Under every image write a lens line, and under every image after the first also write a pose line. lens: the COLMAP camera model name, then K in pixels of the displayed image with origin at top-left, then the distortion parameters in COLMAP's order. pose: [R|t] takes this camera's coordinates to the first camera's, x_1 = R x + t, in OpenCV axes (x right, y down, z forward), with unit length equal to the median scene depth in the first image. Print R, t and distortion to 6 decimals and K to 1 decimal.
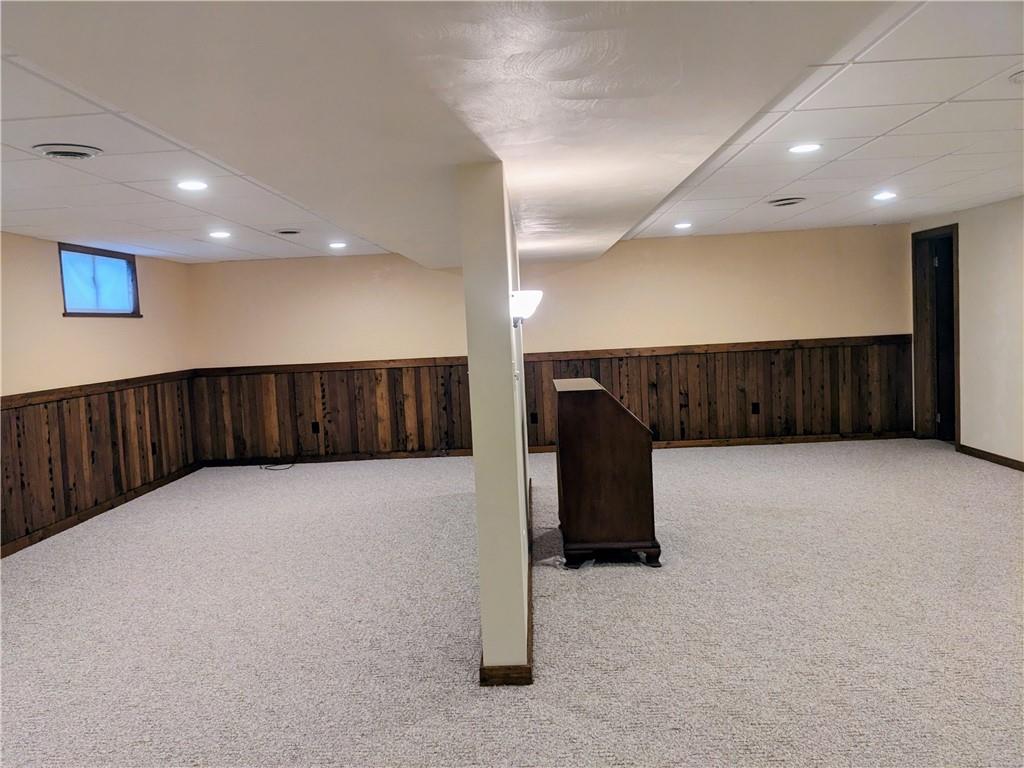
lens RADIAL K [[813.2, 0, 490.5], [0, 813.2, 377.3], [0, 0, 1]] dist [0.047757, -0.077171]
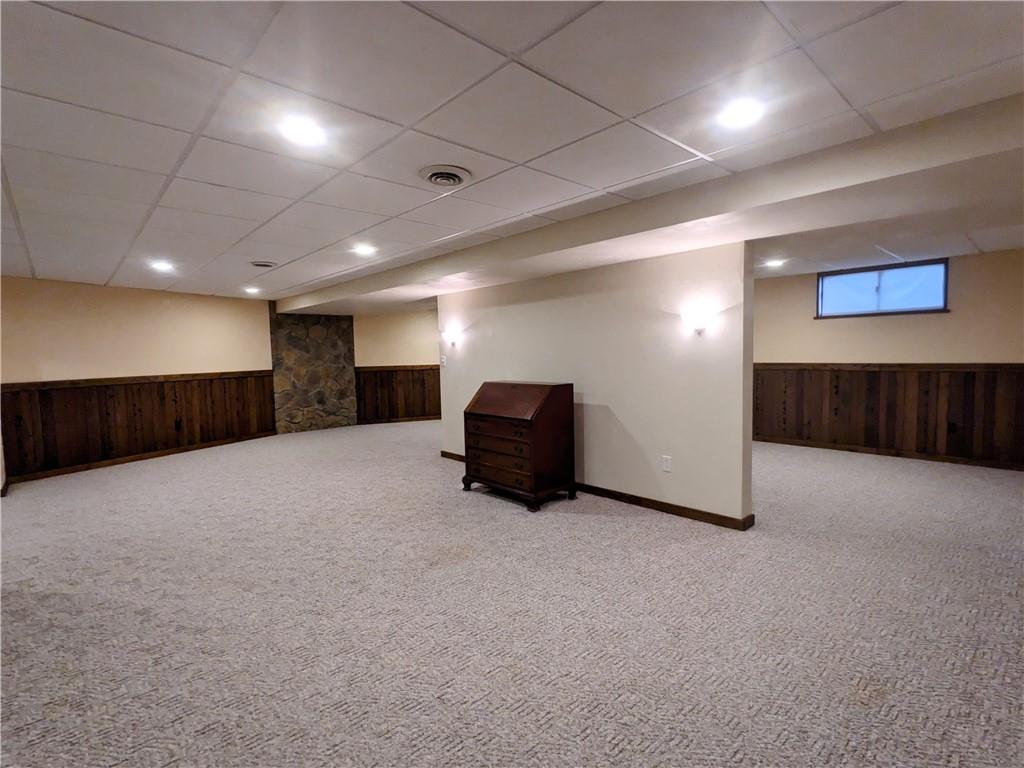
lens RADIAL K [[494.7, 0, 515.0], [0, 494.7, 386.8], [0, 0, 1]] dist [0.000391, 0.002584]
pose [[-0.698279, 0.086323, -0.710602, 0.757804], [-0.008076, 0.991689, 0.128406, -0.078948], [0.715780, 0.095402, -0.691778, 1.589800]]
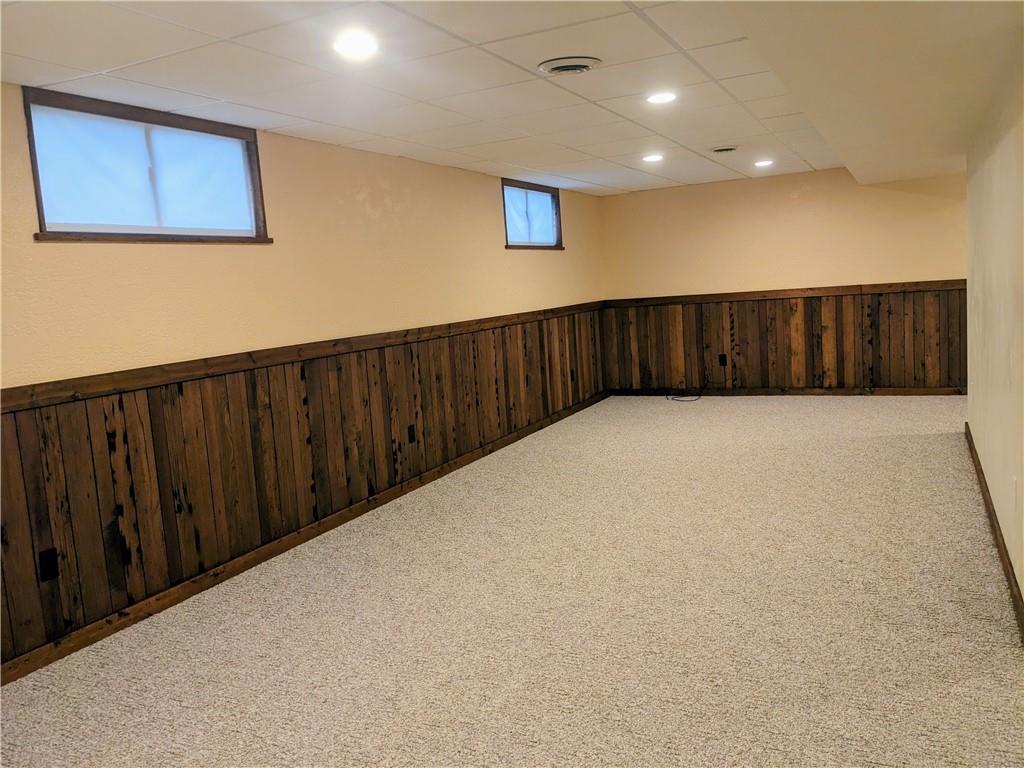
lens RADIAL K [[813.2, 0, 518.5], [0, 813.2, 373.1], [0, 0, 1]] dist [0.047757, -0.077171]
pose [[0.921998, 0.028717, -0.386128, -0.112074], [-0.002301, 0.997635, 0.068700, 0.019815], [0.387188, -0.062453, 0.919883, 0.020328]]
